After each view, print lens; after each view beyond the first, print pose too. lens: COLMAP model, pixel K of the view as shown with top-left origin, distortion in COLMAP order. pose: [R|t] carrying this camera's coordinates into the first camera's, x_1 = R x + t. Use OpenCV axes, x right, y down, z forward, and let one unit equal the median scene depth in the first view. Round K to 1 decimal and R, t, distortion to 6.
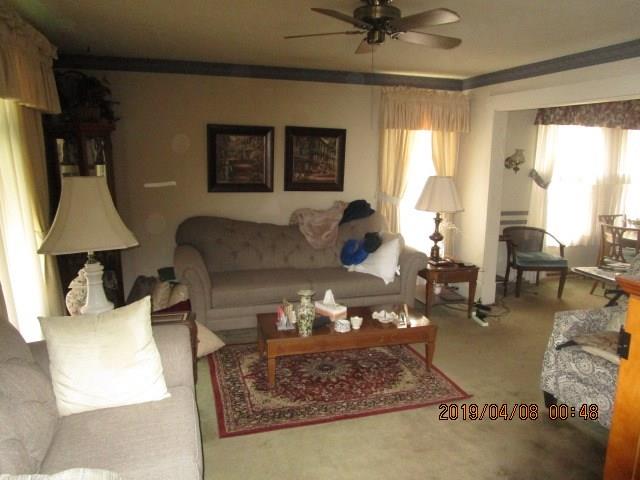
lens RADIAL K [[462.3, 0, 318.8], [0, 462.3, 241.2], [0, 0, 1]] dist [0.001444, -0.002436]
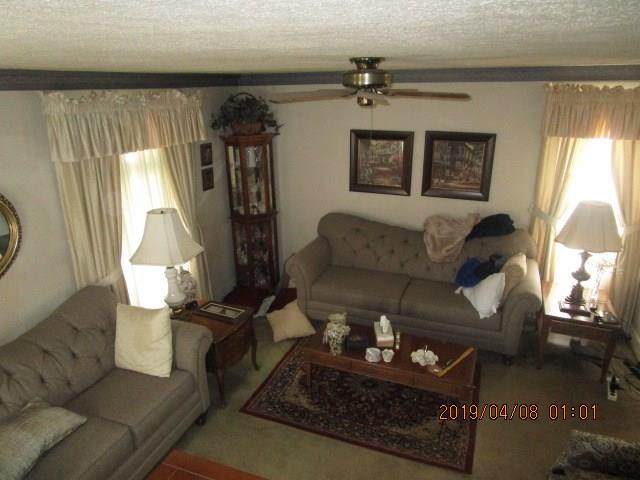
lens RADIAL K [[462.3, 0, 320.3], [0, 462.3, 240.5], [0, 0, 1]] dist [0.001444, -0.002436]
pose [[0.787793, 0.178387, -0.589542, 0.368873], [-0.096150, 0.981025, 0.168360, -0.165606], [0.608389, -0.075948, 0.789997, 0.077959]]
